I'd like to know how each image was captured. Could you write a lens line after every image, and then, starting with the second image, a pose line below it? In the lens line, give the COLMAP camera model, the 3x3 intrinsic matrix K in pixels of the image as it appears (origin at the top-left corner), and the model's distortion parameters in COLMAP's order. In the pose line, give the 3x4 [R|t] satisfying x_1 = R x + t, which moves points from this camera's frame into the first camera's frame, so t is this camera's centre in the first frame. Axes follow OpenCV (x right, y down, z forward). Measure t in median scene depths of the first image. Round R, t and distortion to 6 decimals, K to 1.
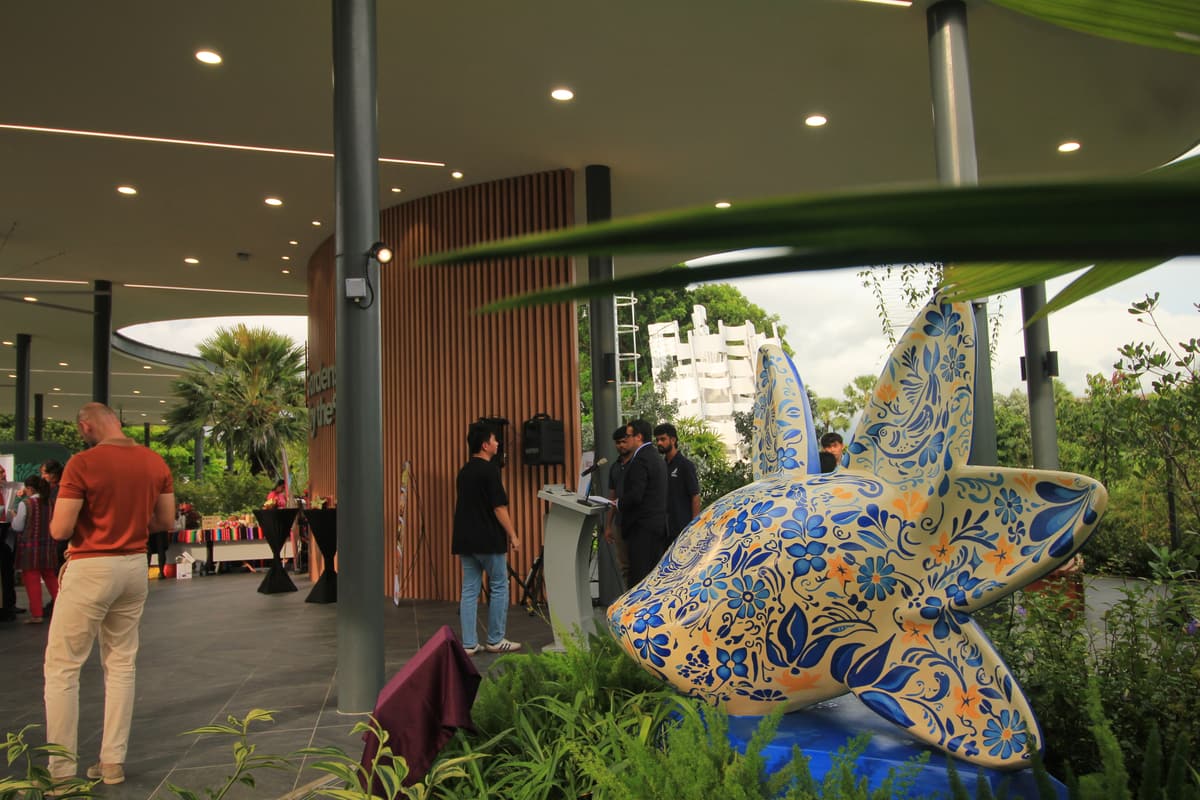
lens RADIAL K [[938.1, 0, 596.3], [0, 938.1, 398.6], [0, 0, 1]] dist [0.013554, -0.007339]
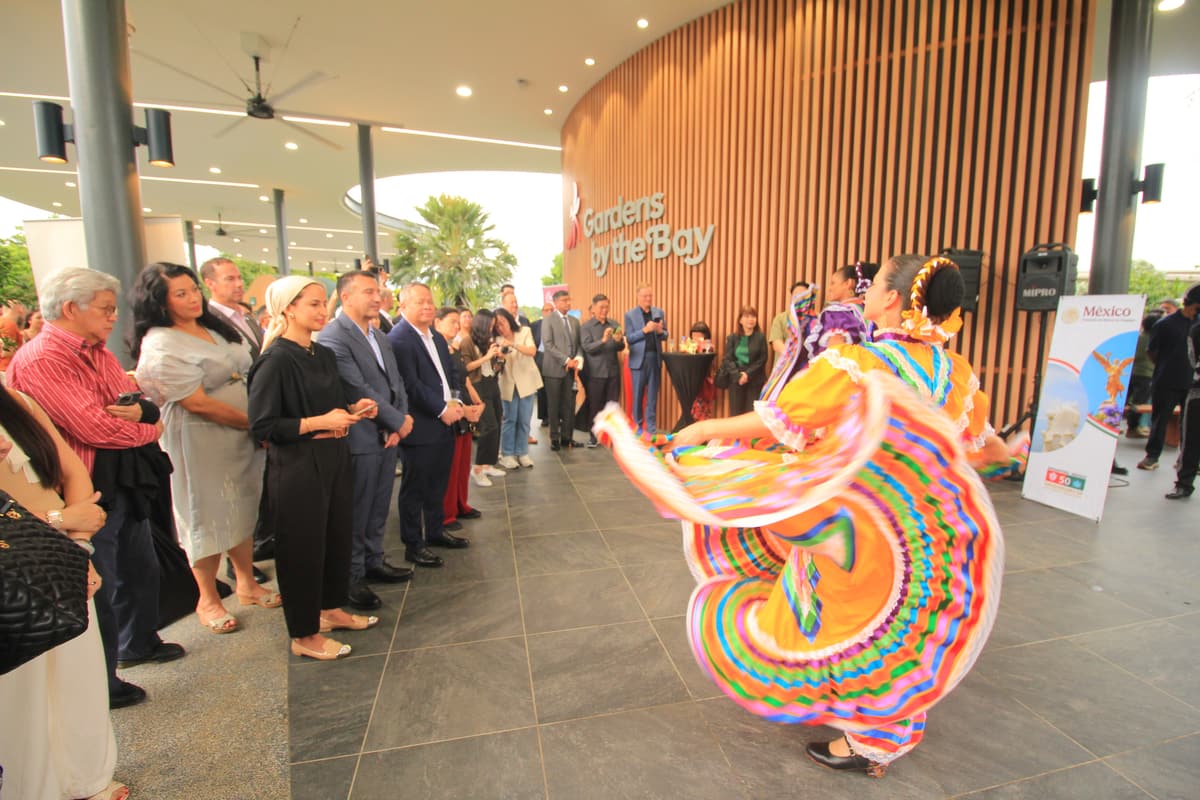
lens RADIAL K [[554.3, 0, 603.5], [0, 554.3, 397.3], [0, 0, 1]] dist [-0.001325, -0.012652]
pose [[0.999538, 0.027034, 0.013892, -1.441082], [-0.029462, 0.974114, 0.224131, 0.165406], [-0.007473, -0.224437, 0.974460, 1.842700]]
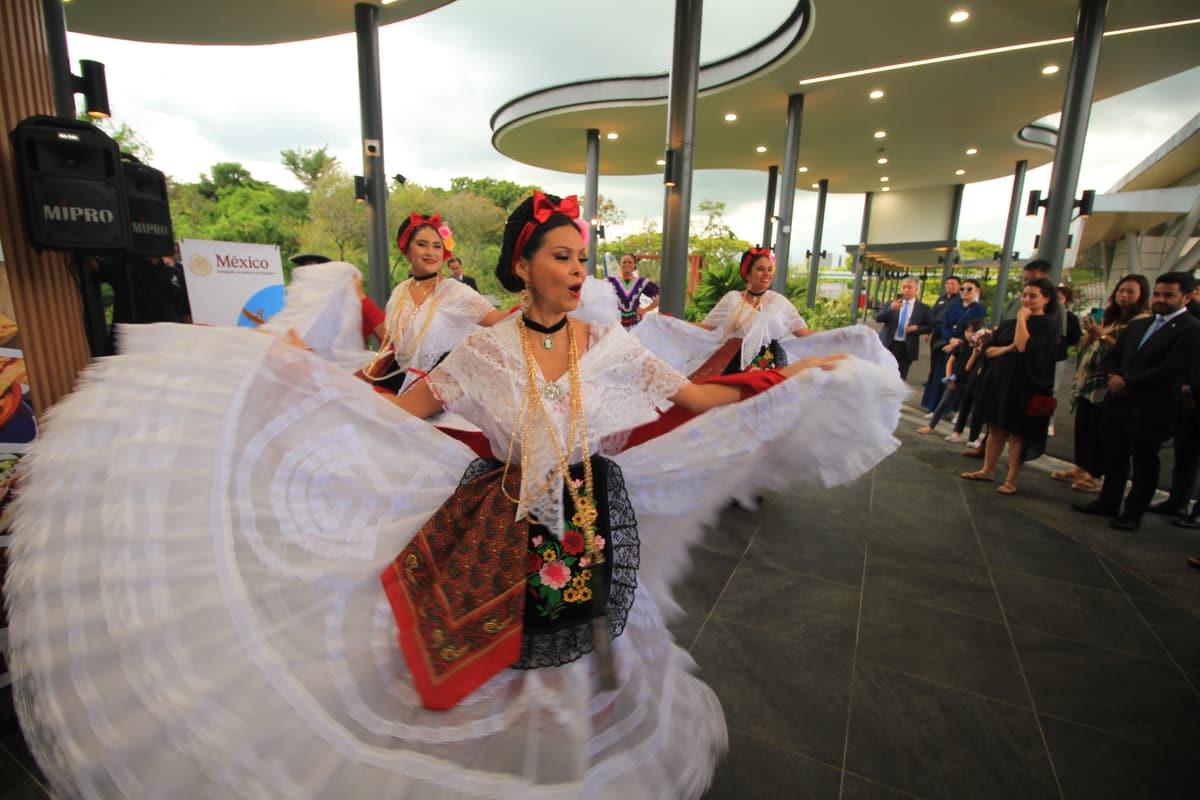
lens RADIAL K [[550.5, 0, 618.1], [0, 550.5, 400.4], [0, 0, 1]] dist [-0.005910, 0.000349]
pose [[-0.795650, -0.116356, 0.594476, -1.317608], [-0.059515, 0.991646, 0.114438, 0.315083], [-0.602825, 0.055672, -0.795928, 3.543651]]
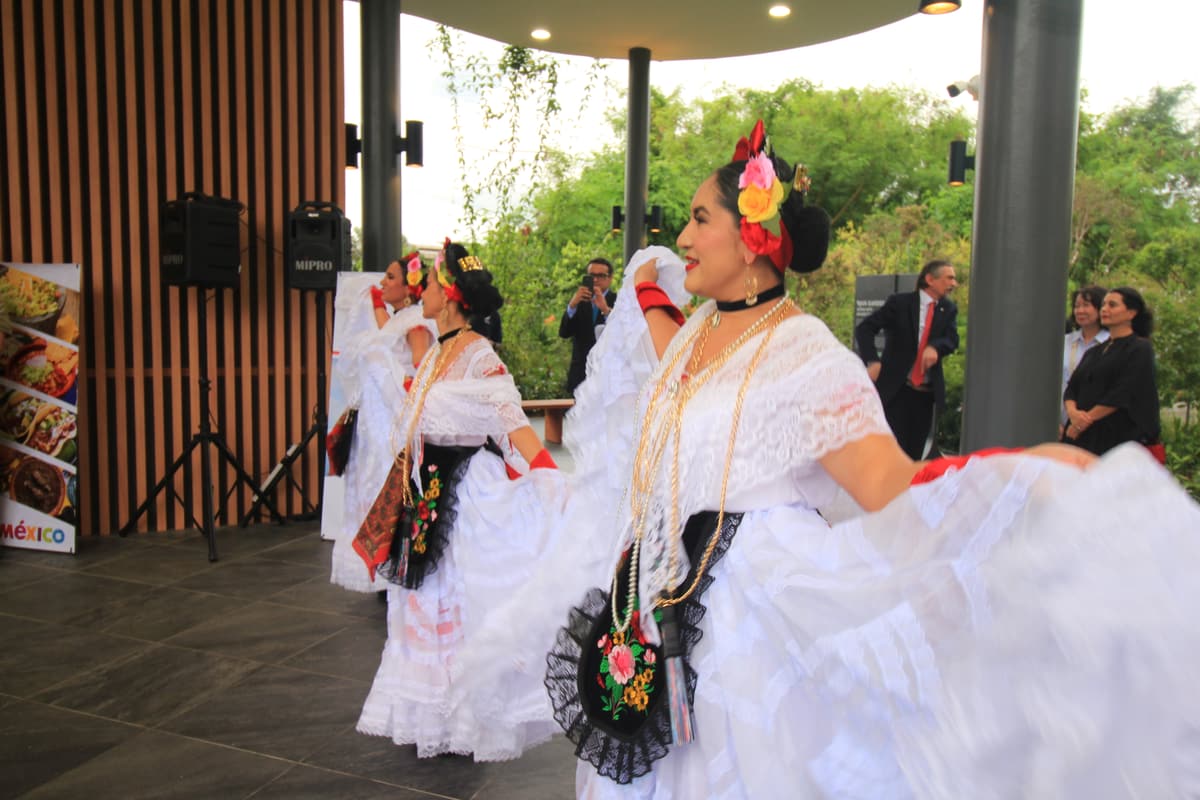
lens RADIAL K [[938.1, 0, 606.8], [0, 938.1, 391.2], [0, 0, 1]] dist [0.013554, -0.007339]
pose [[0.534889, -0.031959, 0.844318, -1.553894], [-0.110821, 0.987998, 0.107605, 0.169678], [-0.837623, -0.151125, 0.524928, 1.804175]]
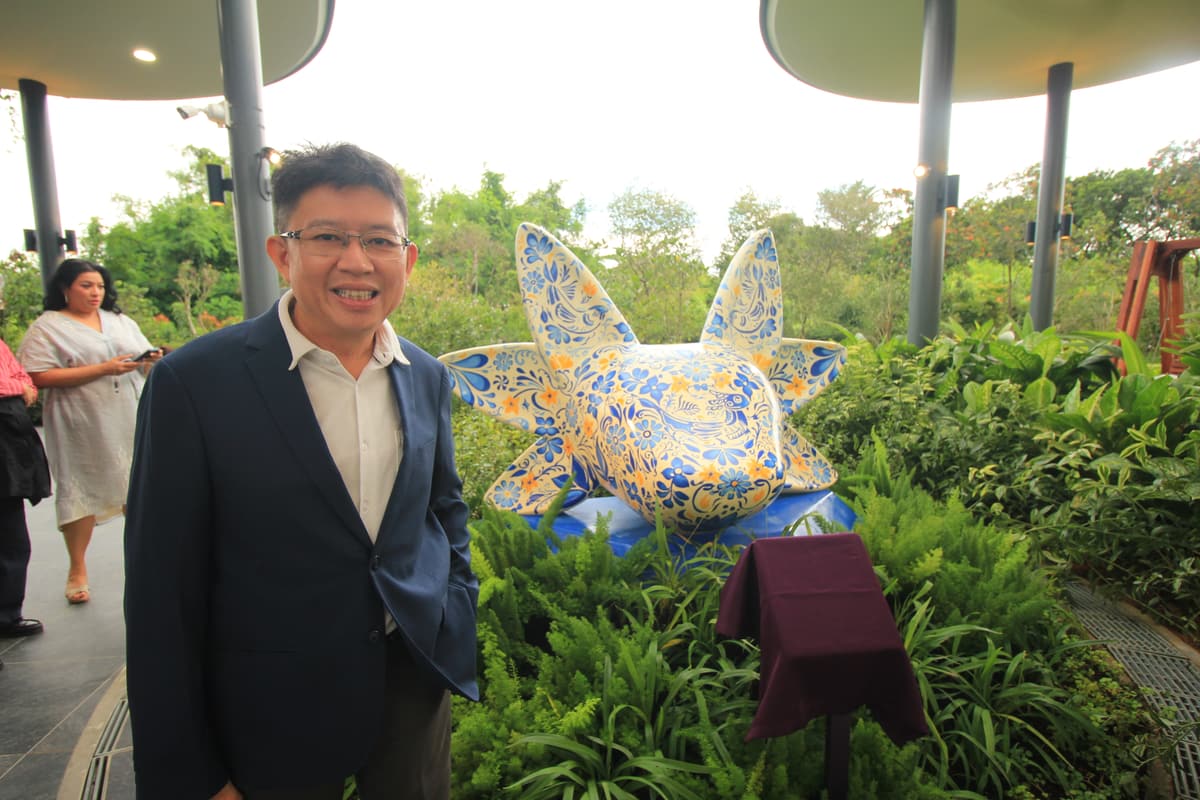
lens RADIAL K [[583.4, 0, 599.1], [0, 583.4, 401.4], [0, 0, 1]] dist [-0.003435, -0.009093]
pose [[0.052755, -0.108745, 0.992669, -0.699346], [-0.080930, 0.990318, 0.112788, 0.088246], [-0.995323, -0.086287, 0.043443, 1.222476]]
